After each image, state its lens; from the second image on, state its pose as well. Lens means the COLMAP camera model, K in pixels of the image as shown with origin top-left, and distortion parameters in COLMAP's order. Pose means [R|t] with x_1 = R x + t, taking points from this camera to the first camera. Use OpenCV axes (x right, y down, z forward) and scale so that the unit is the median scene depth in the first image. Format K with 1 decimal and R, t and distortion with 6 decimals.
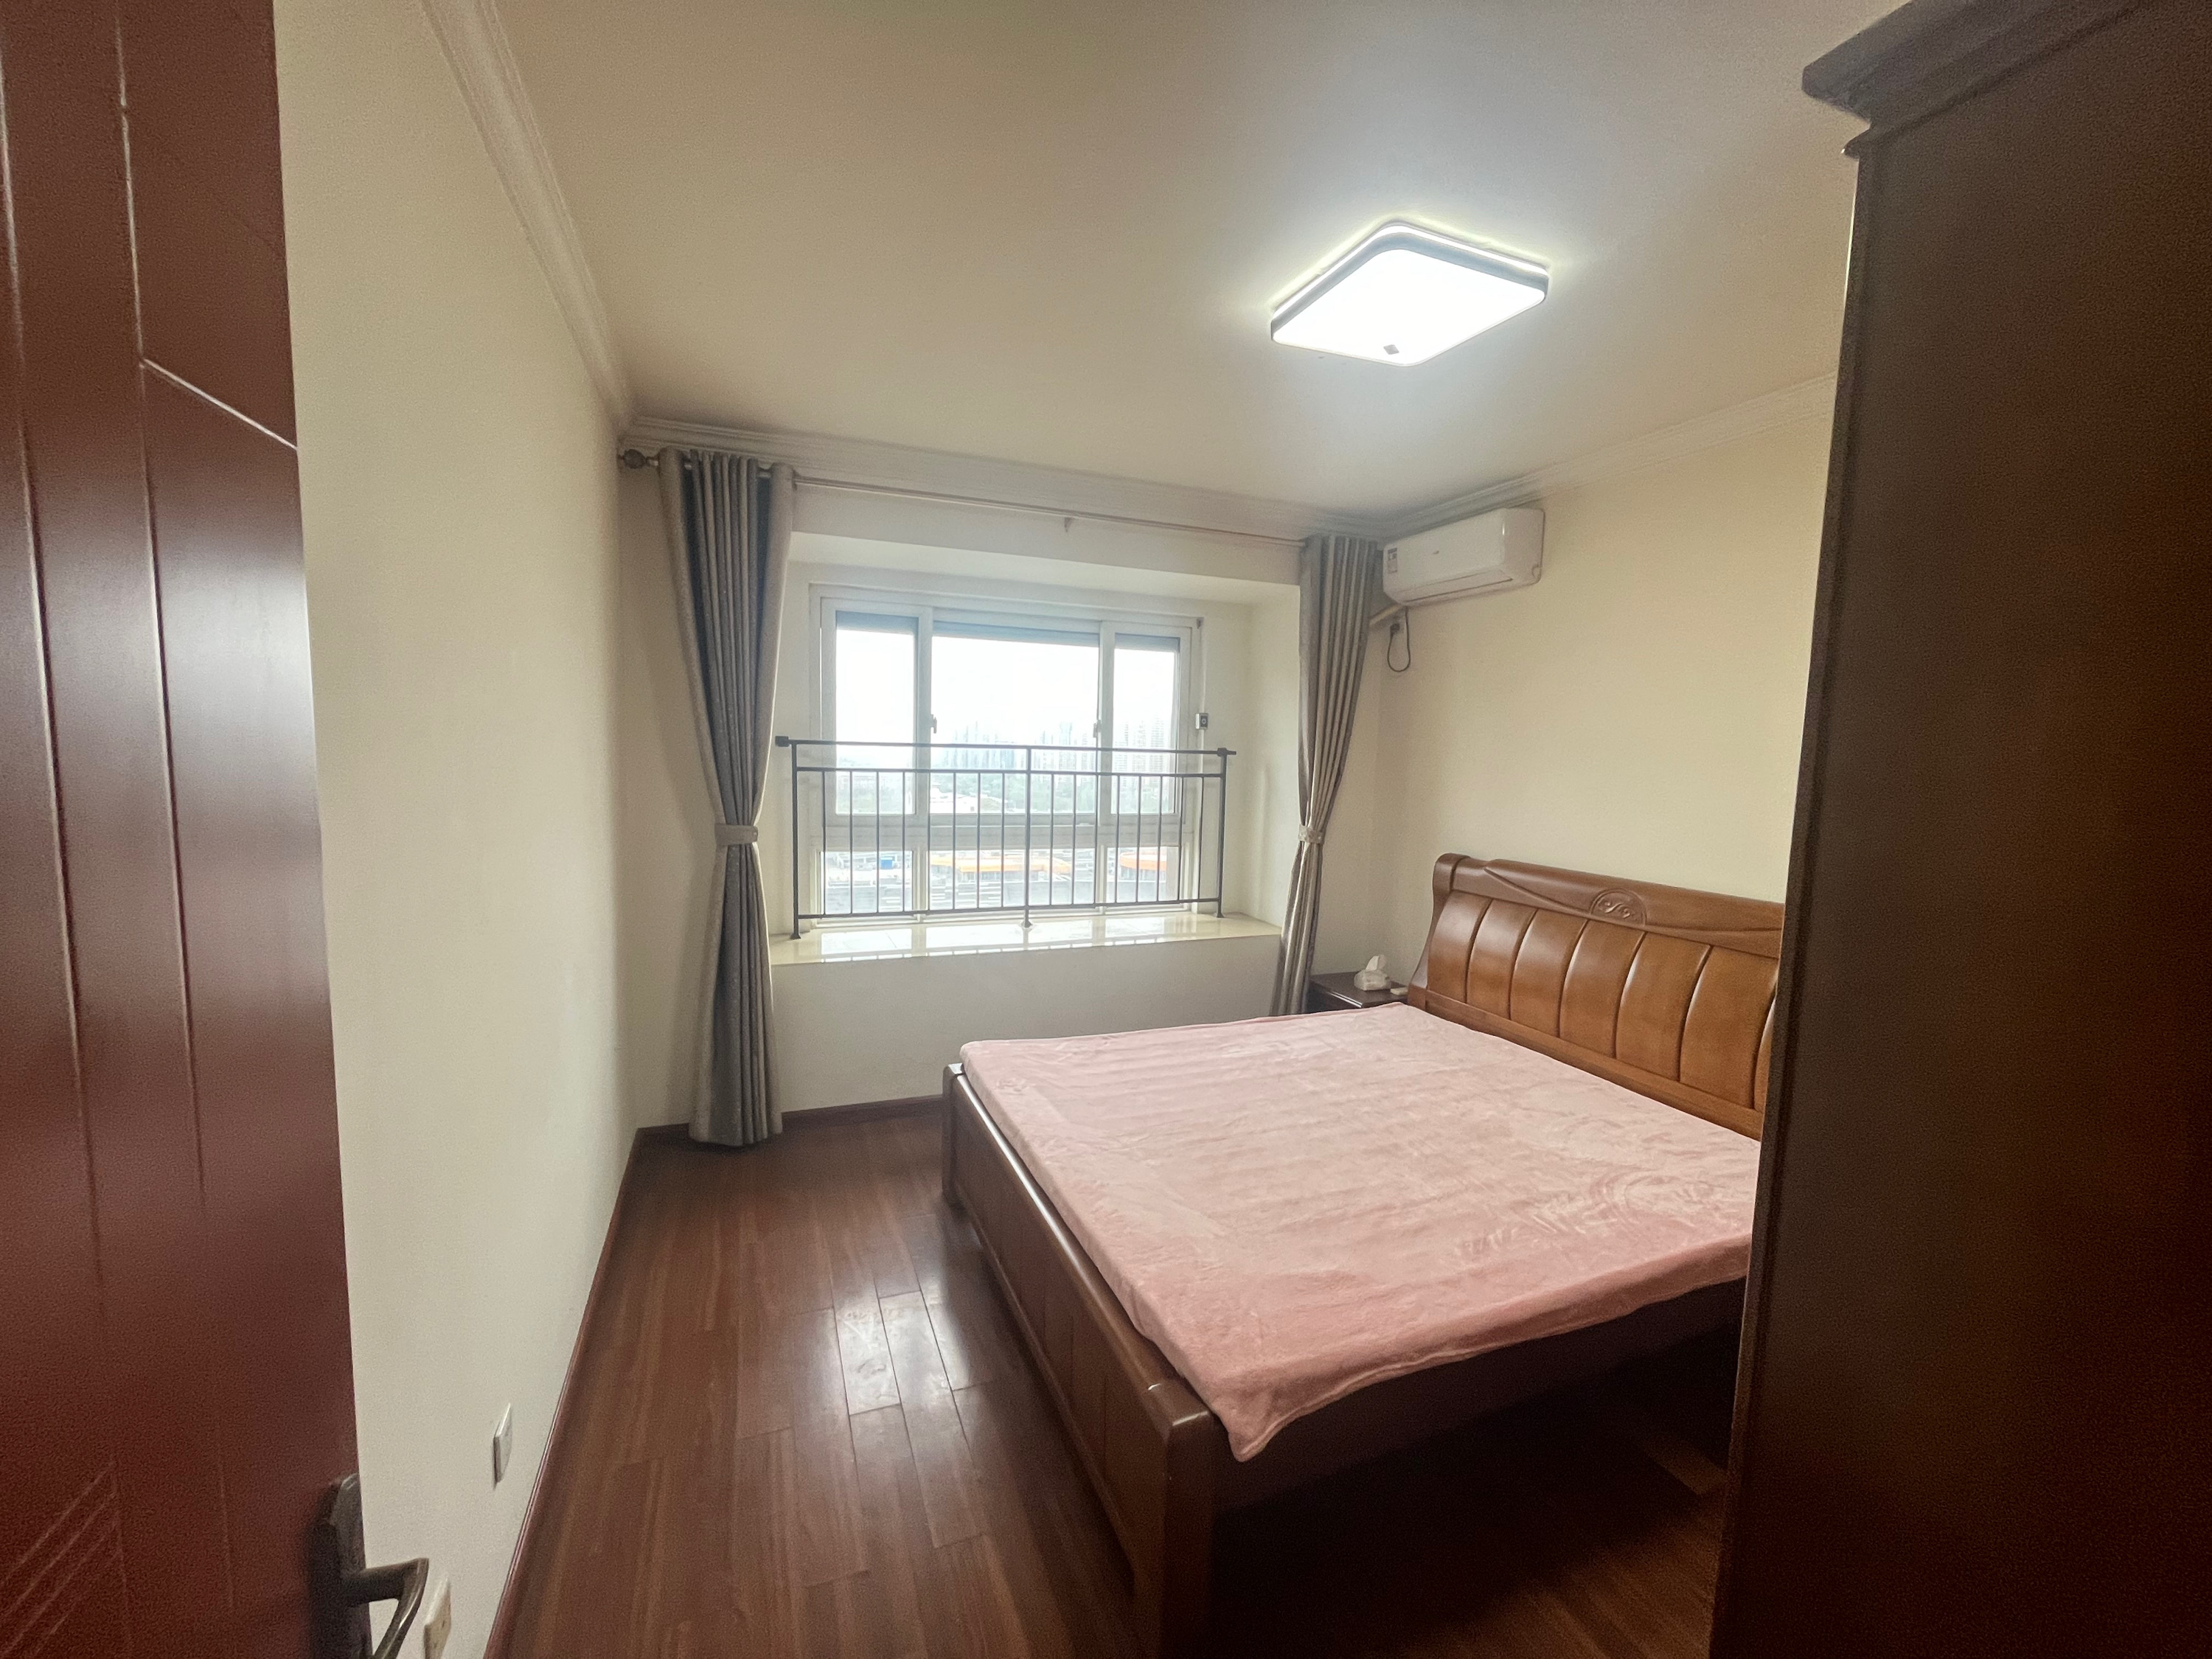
lens RADIAL K [[886.3, 0, 1102.8], [0, 886.3, 827.4], [0, 0, 1]] dist [0.001925, 0.000347]
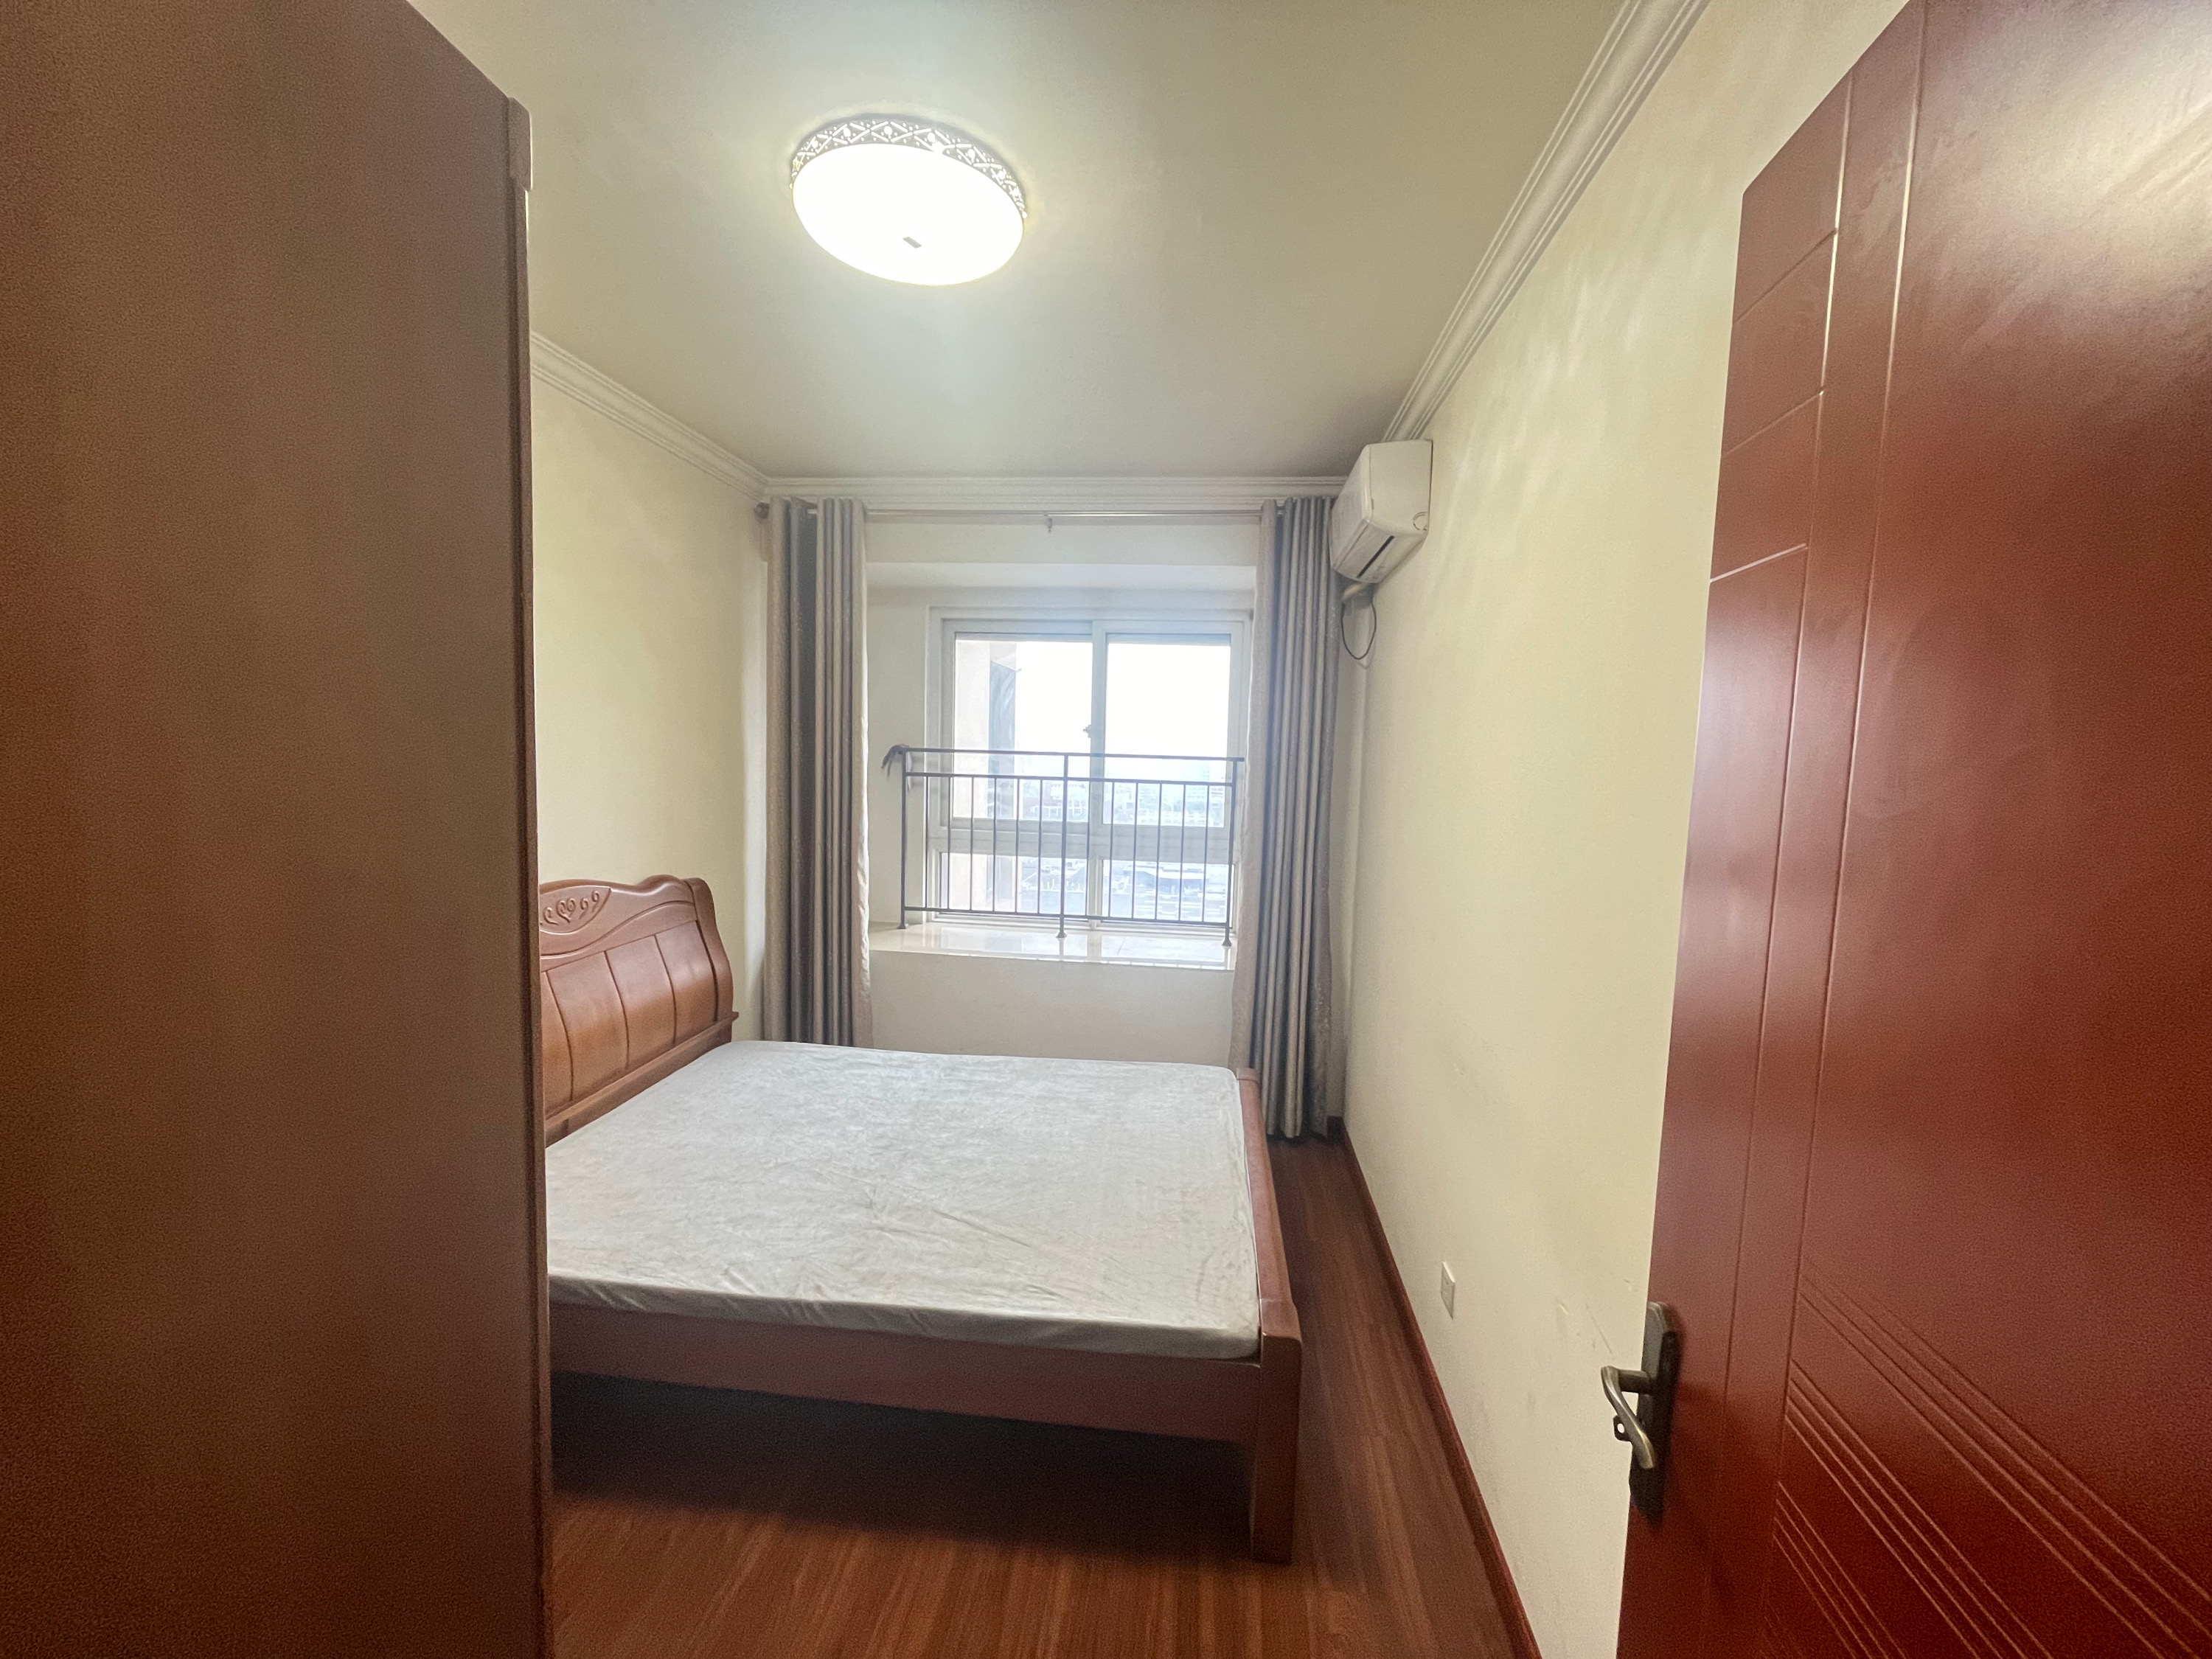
lens RADIAL K [[886.3, 0, 1103.6], [0, 886.3, 821.6], [0, 0, 1]] dist [0.001925, 0.000347]
pose [[0.888503, 0.034517, -0.457571, 0.399662], [-0.046173, 0.998831, -0.014311, -0.002743], [0.456542, 0.033843, 0.889058, 0.146703]]
